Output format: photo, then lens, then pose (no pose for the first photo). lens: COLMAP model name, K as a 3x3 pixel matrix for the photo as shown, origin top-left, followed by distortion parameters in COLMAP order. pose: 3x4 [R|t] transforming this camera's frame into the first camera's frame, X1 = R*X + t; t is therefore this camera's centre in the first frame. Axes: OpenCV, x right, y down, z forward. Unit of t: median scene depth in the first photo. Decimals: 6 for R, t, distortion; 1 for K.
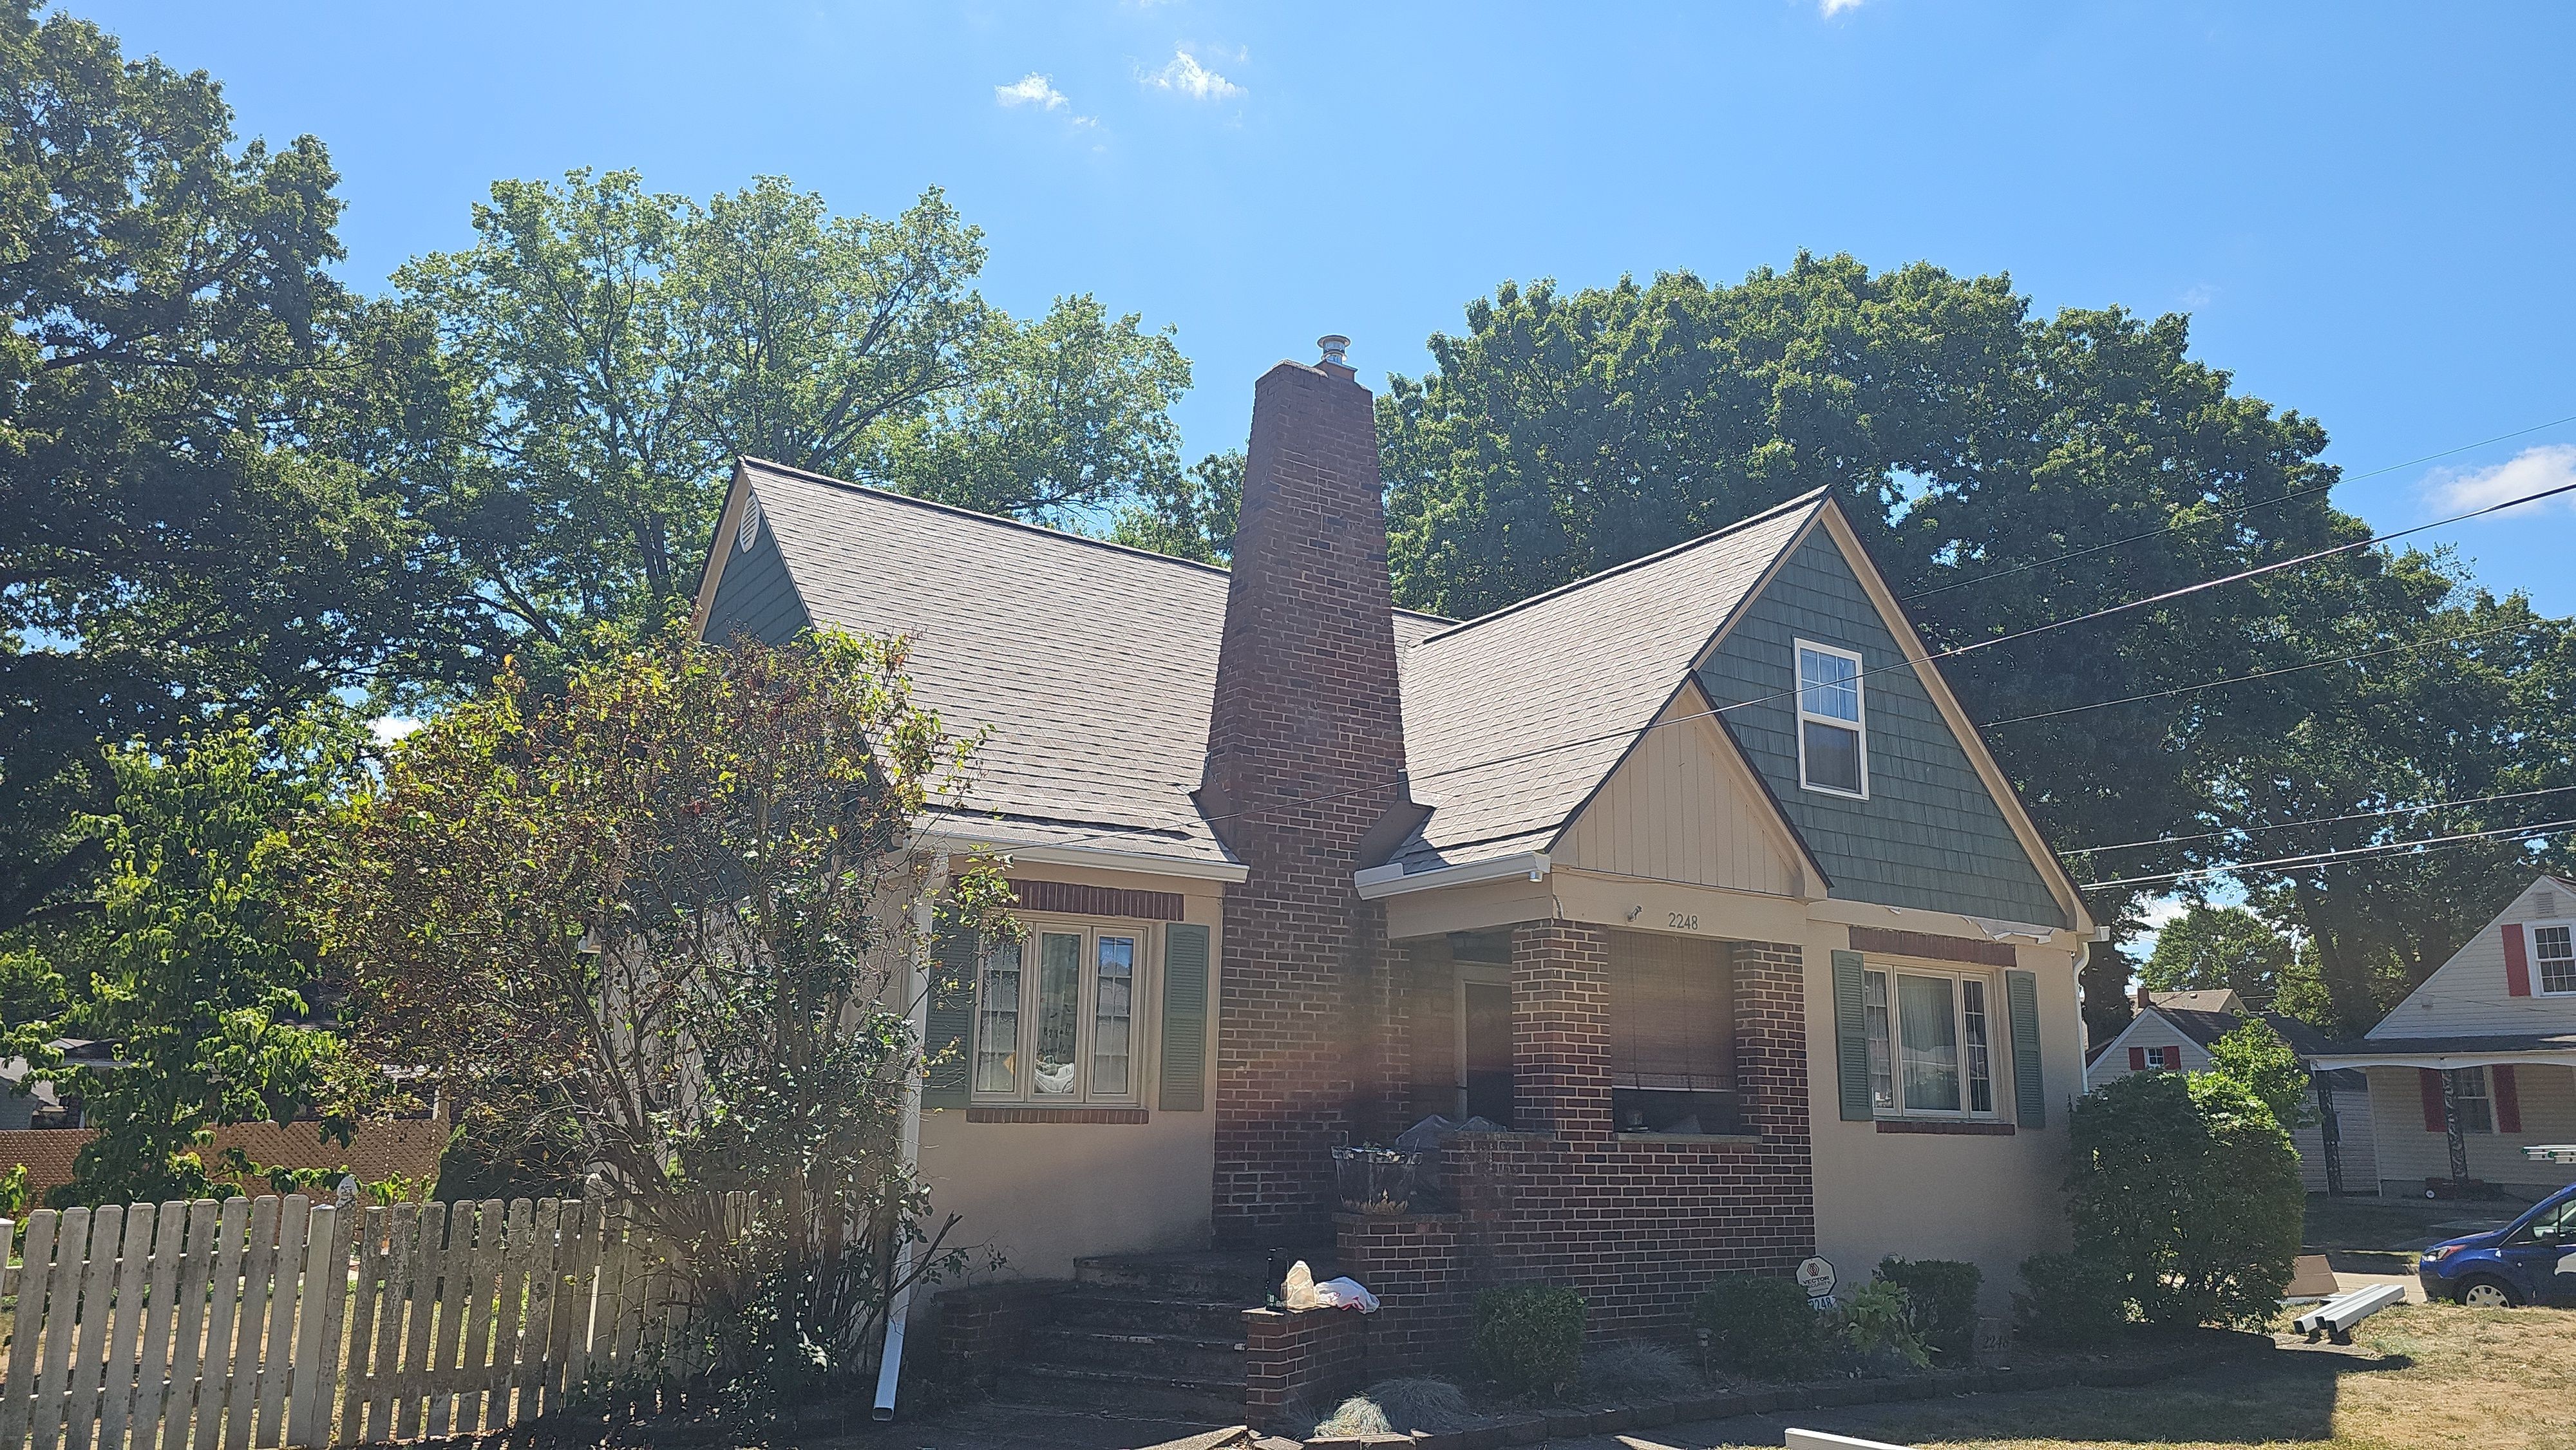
lens RADIAL K [[1712.6, 0, 1296.5], [0, 1712.6, 738.4], [0, 0, 1]] dist [0.058121, -0.078642]
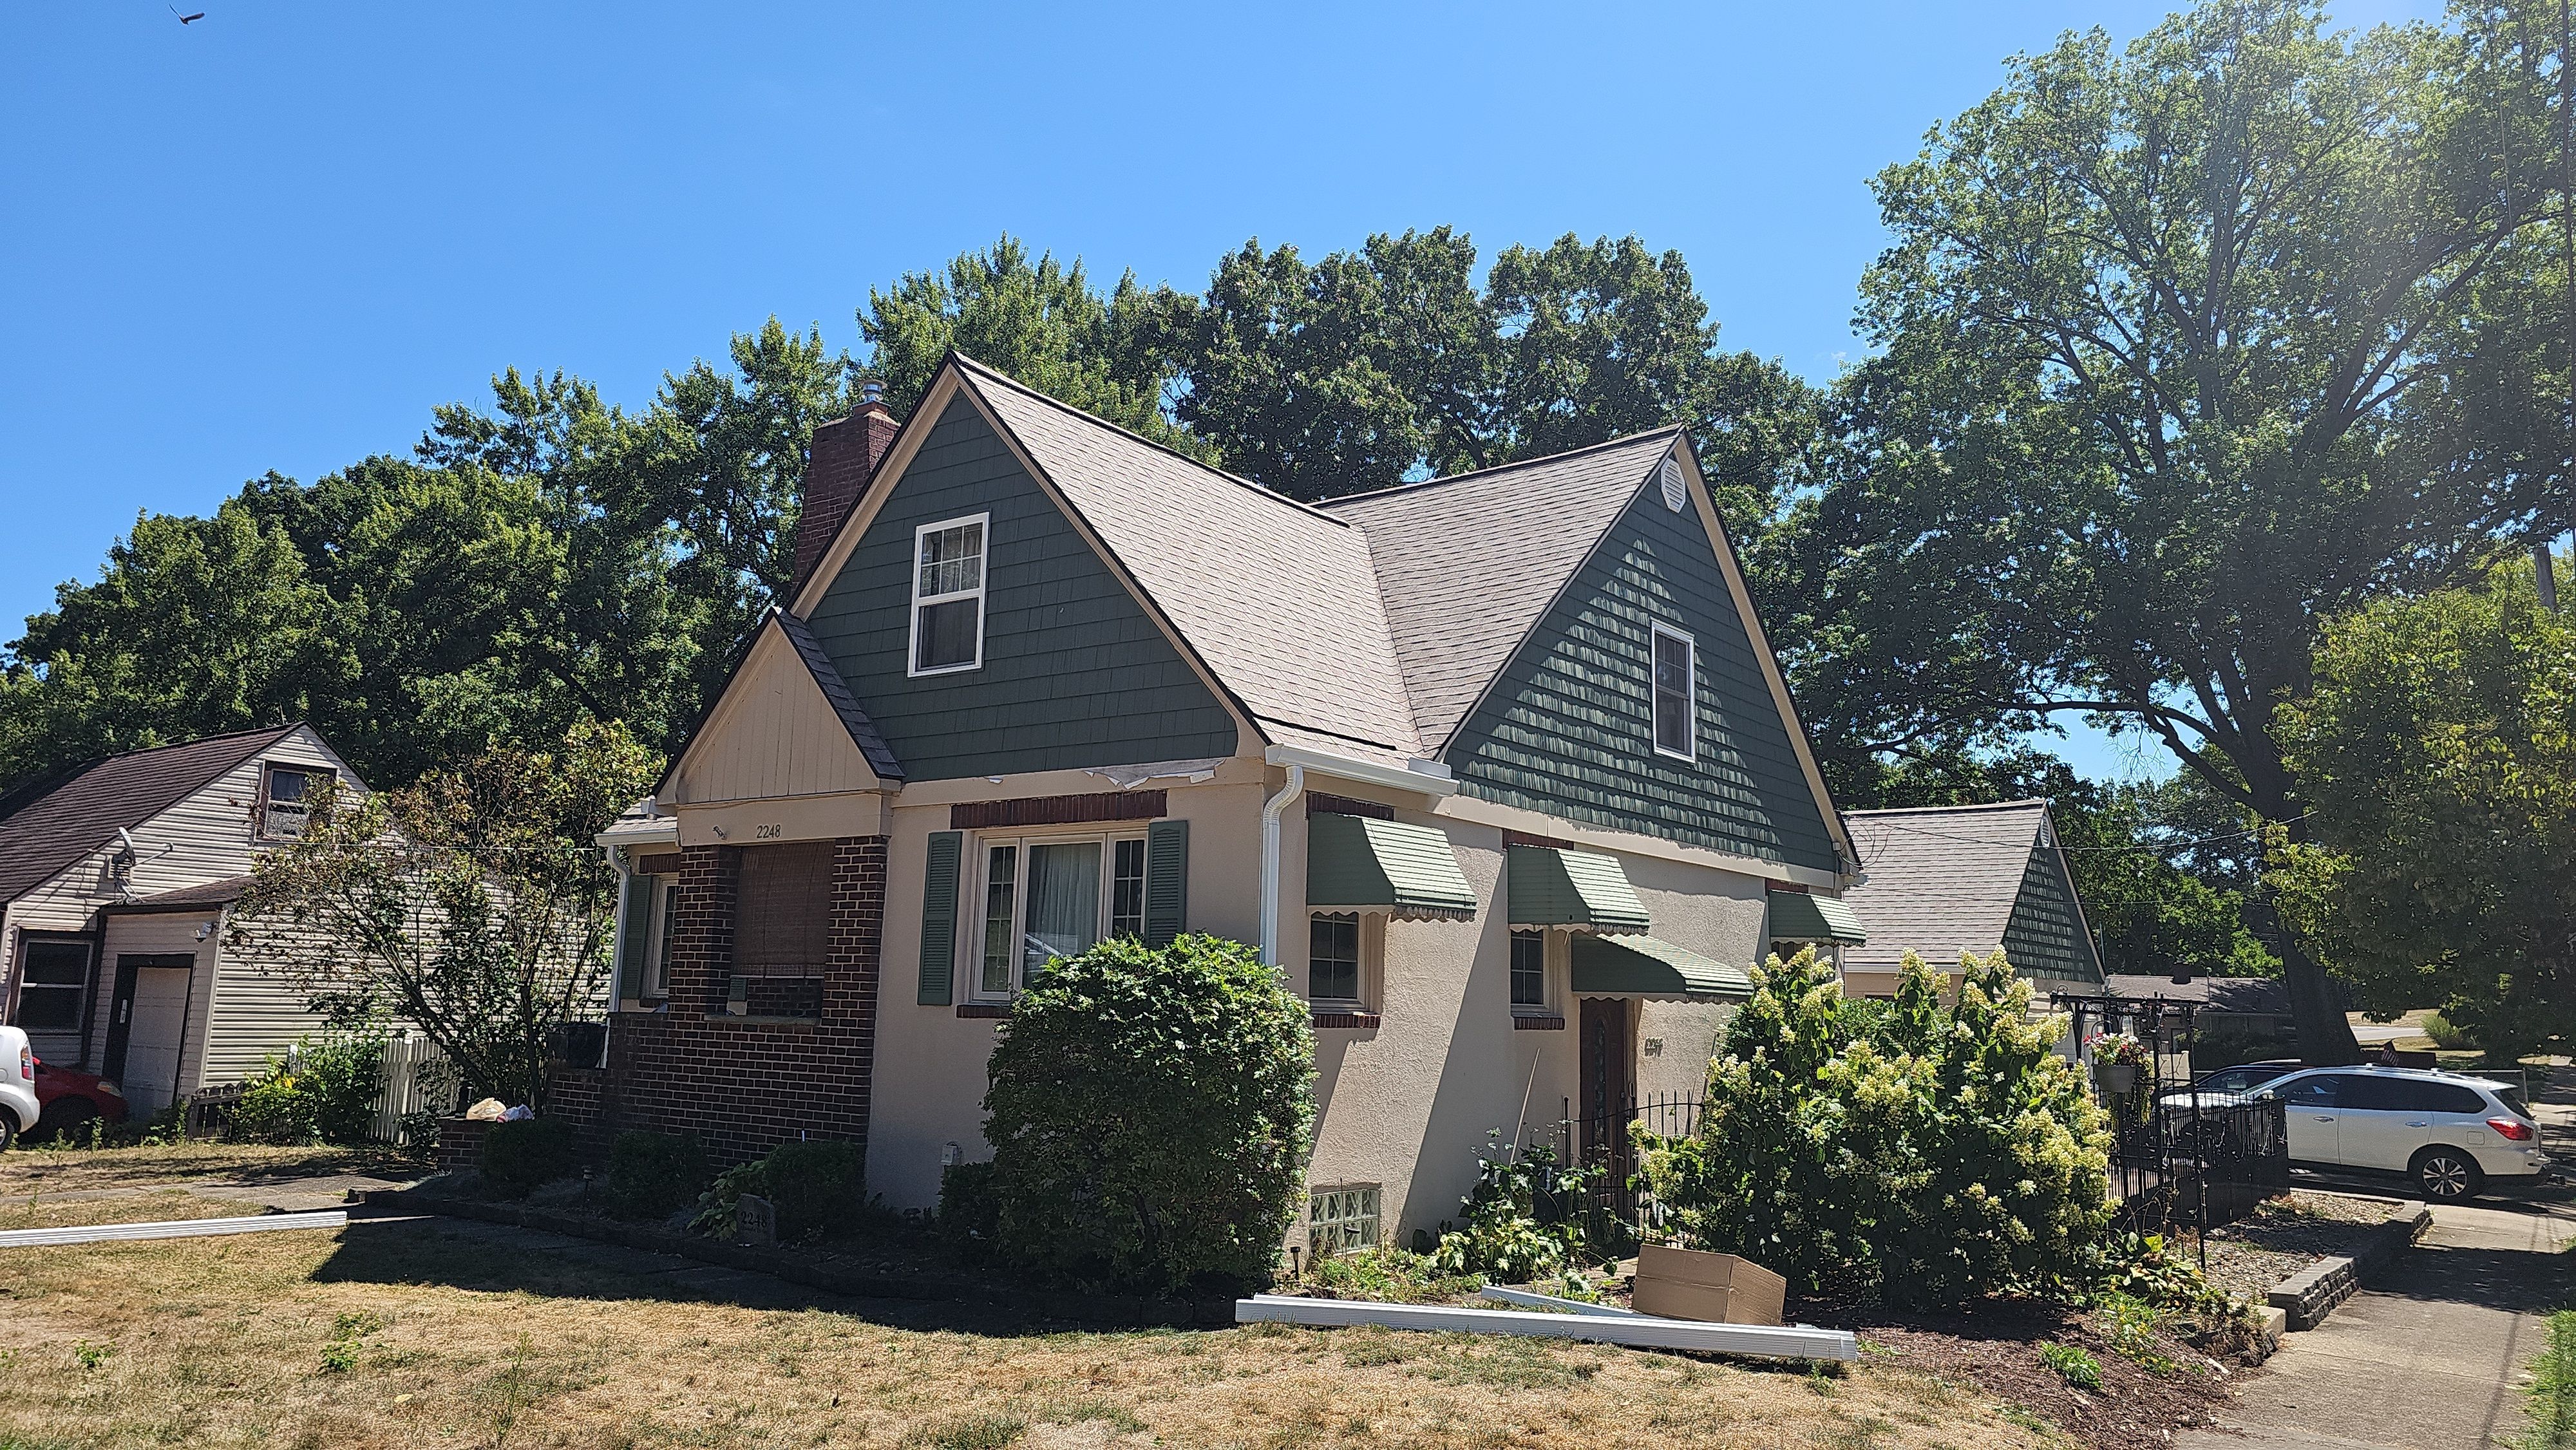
lens RADIAL K [[1716.8, 0, 1299.3], [0, 1716.8, 724.6], [0, 0, 1]] dist [0.062882, -0.071488]
pose [[0.351564, -0.156190, -0.923043, 1.274026], [0.192742, 0.976937, -0.091899, 0.188957], [0.916108, -0.145601, 0.373560, 0.817281]]
